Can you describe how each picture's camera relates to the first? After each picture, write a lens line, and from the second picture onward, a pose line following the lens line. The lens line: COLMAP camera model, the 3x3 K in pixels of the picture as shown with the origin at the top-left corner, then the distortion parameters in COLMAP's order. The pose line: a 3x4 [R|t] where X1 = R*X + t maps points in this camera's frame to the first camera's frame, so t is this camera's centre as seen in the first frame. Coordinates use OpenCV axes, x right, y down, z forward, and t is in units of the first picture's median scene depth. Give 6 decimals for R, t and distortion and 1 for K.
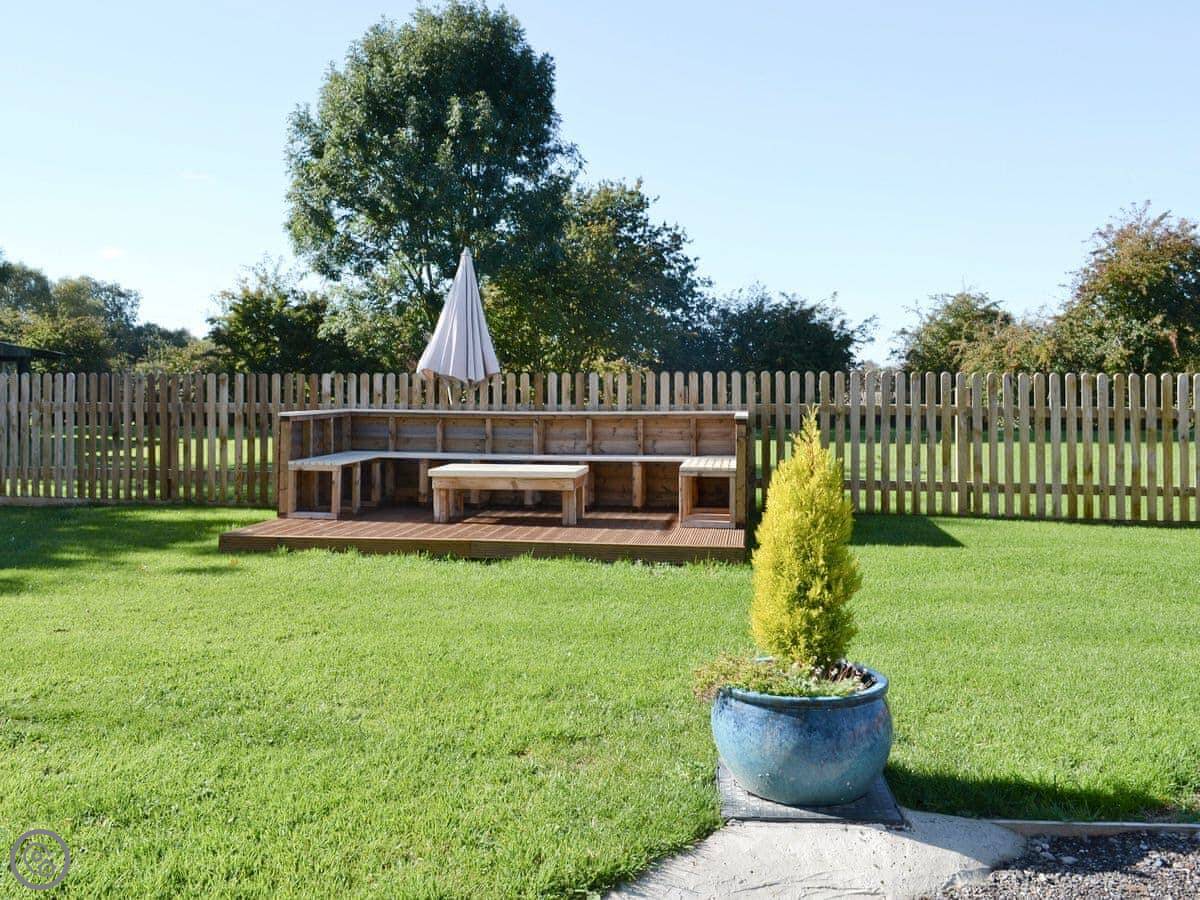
lens RADIAL K [[1121.4, 0, 599.7], [0, 1121.4, 453.6], [0, 0, 1]] dist [-0.077737, 0.000000]
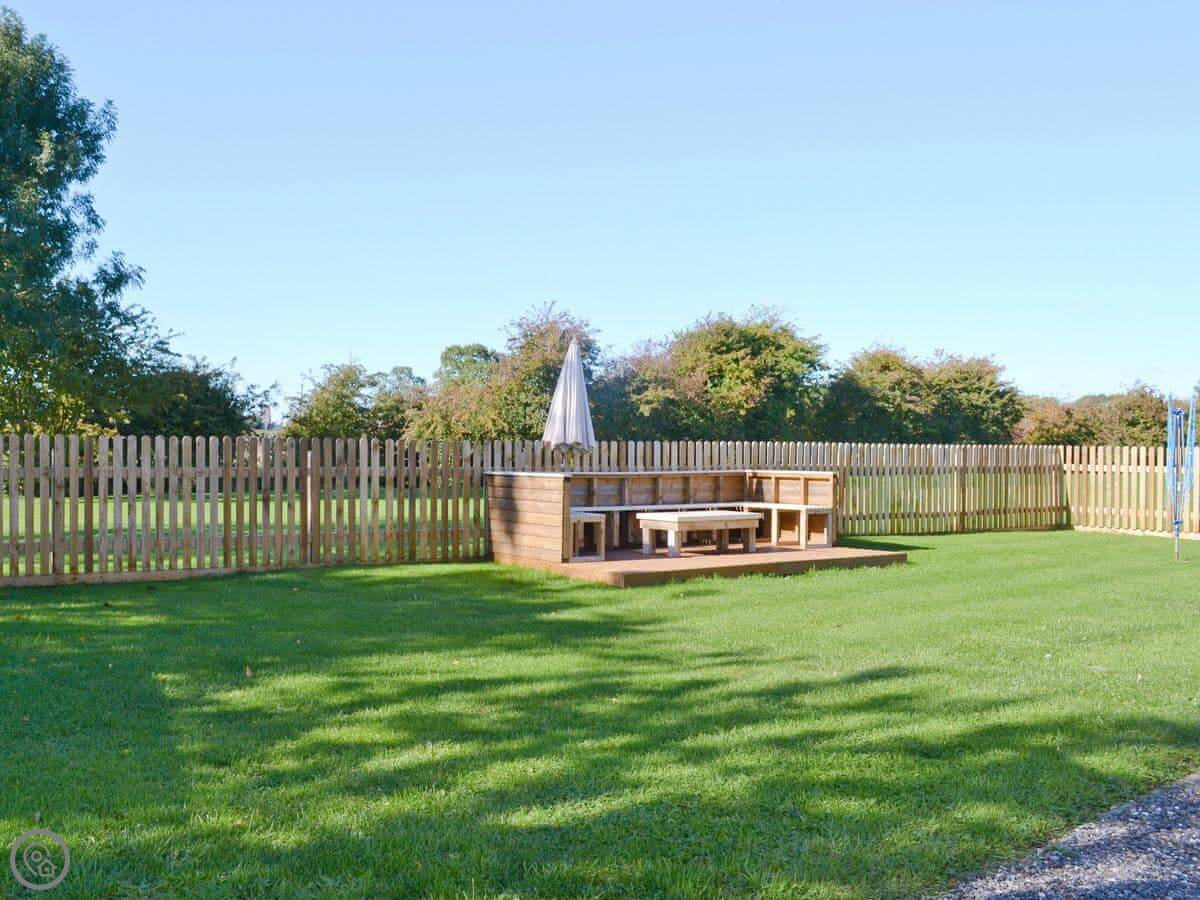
lens RADIAL K [[1121.4, 0, 597.8], [0, 1121.4, 448.0], [0, 0, 1]] dist [-0.077737, 0.000000]
pose [[0.744272, 0.003912, 0.667865, -0.891570], [0.036199, 0.998277, -0.046188, -0.006841], [-0.666895, 0.058553, 0.742848, 0.065775]]
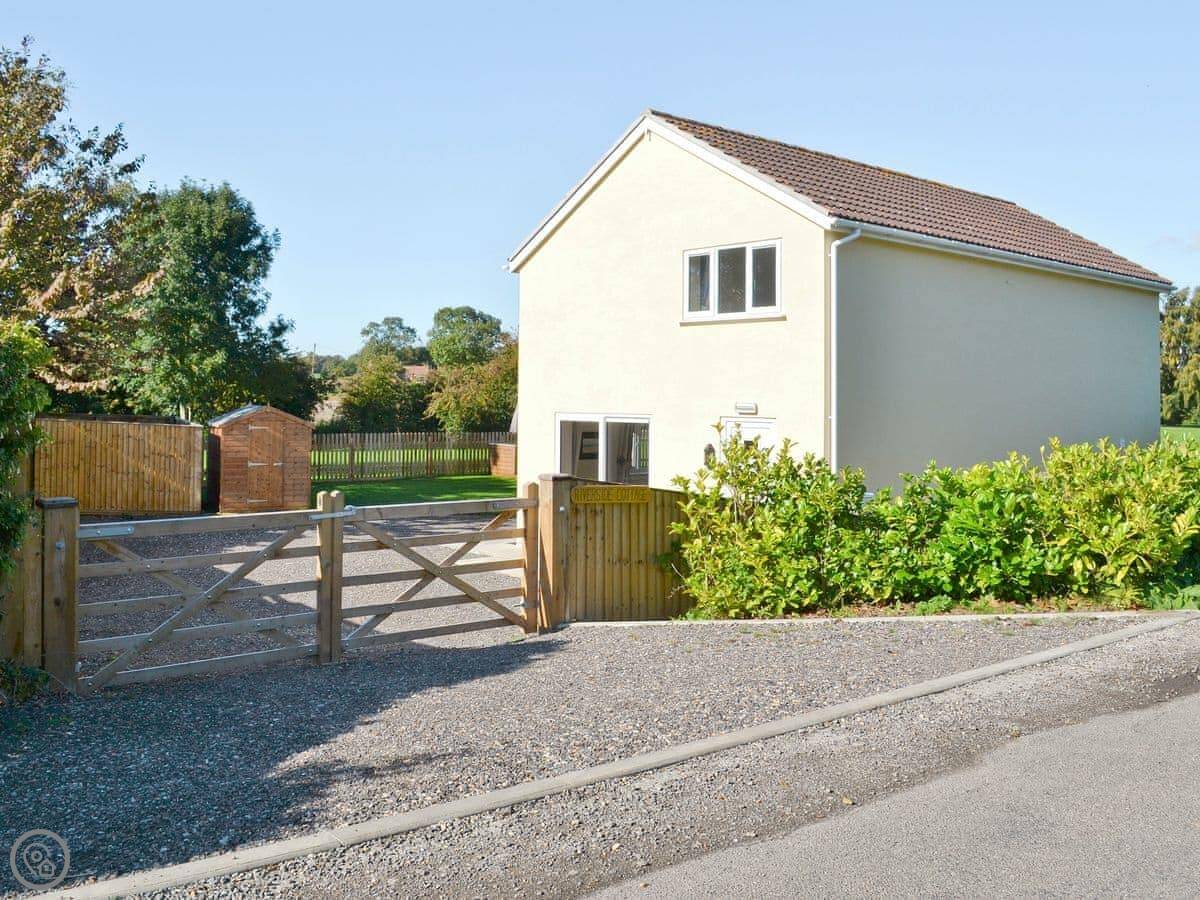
lens RADIAL K [[1121.4, 0, 600.0], [0, 1121.4, 446.6], [0, 0, 1]] dist [-0.077737, 0.000000]
pose [[0.733887, -0.027852, 0.678700, -2.114898], [0.033725, 0.999421, 0.004545, -0.032540], [-0.678434, 0.019553, 0.734401, -1.524579]]
